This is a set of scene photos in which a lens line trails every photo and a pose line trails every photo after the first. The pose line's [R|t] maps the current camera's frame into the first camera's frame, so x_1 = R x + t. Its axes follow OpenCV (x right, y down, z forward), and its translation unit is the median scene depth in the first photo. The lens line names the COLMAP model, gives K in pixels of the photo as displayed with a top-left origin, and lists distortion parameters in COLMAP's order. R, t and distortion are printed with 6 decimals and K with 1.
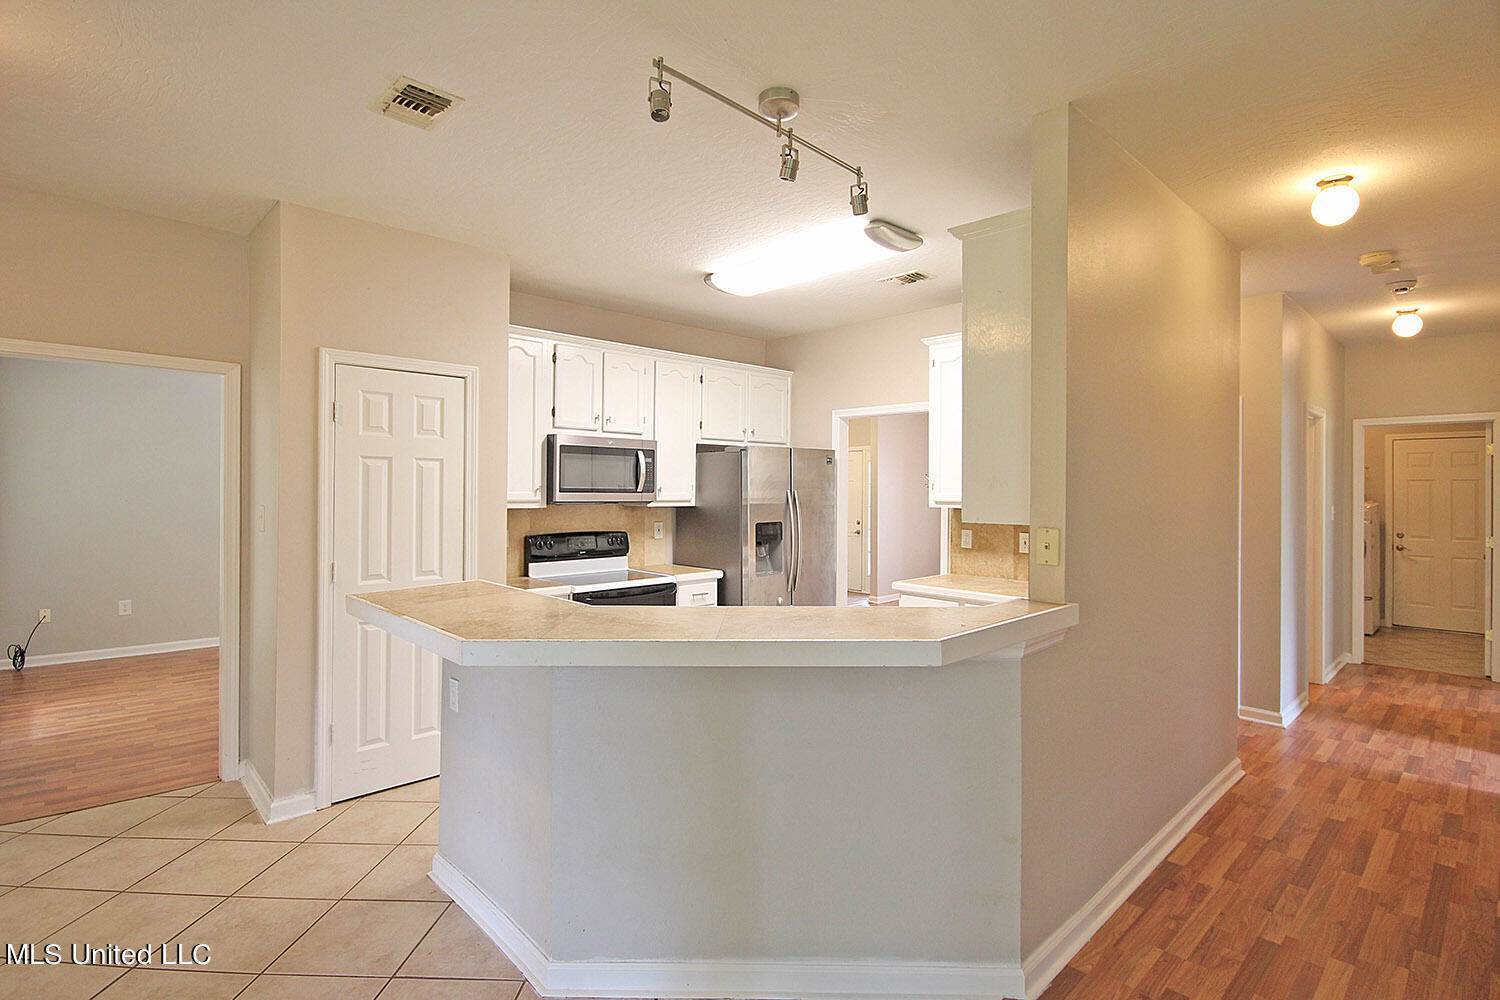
lens RADIAL K [[716.4, 0, 758.3], [0, 716.4, 482.9], [0, 0, 1]] dist [-0.000074, -0.001097]
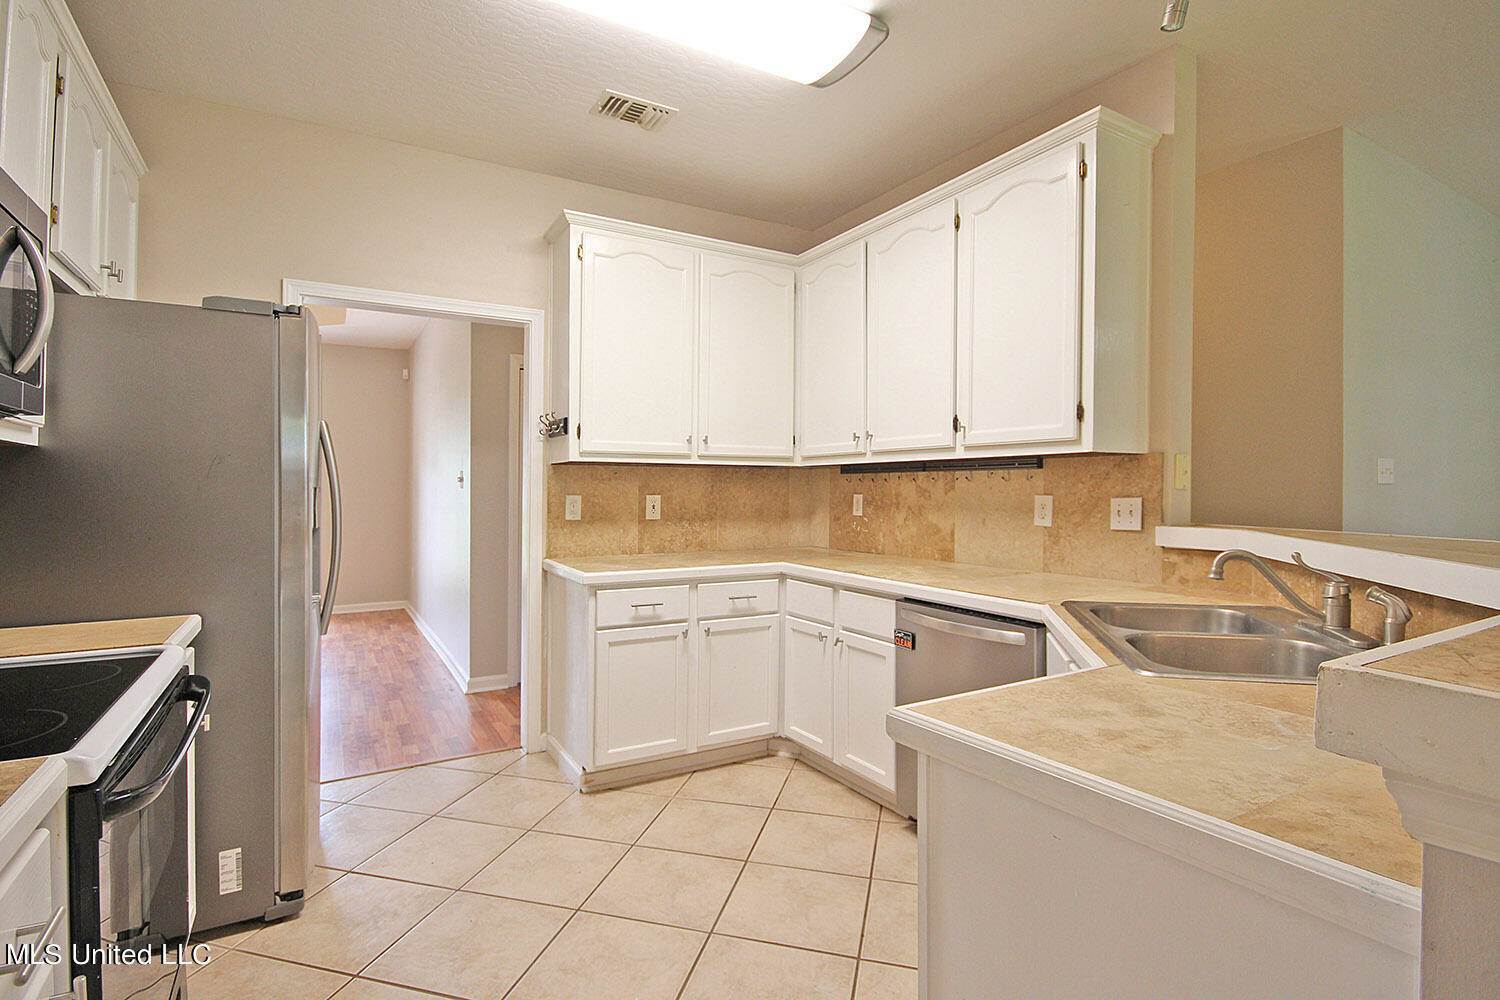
lens RADIAL K [[716.4, 0, 708.8], [0, 716.4, 488.4], [0, 0, 1]] dist [-0.000074, -0.001097]
pose [[0.235131, 0.001860, 0.971962, -0.415558], [-0.008224, 0.999966, 0.000076, 0.060860], [-0.971929, -0.008011, 0.235138, 0.736892]]
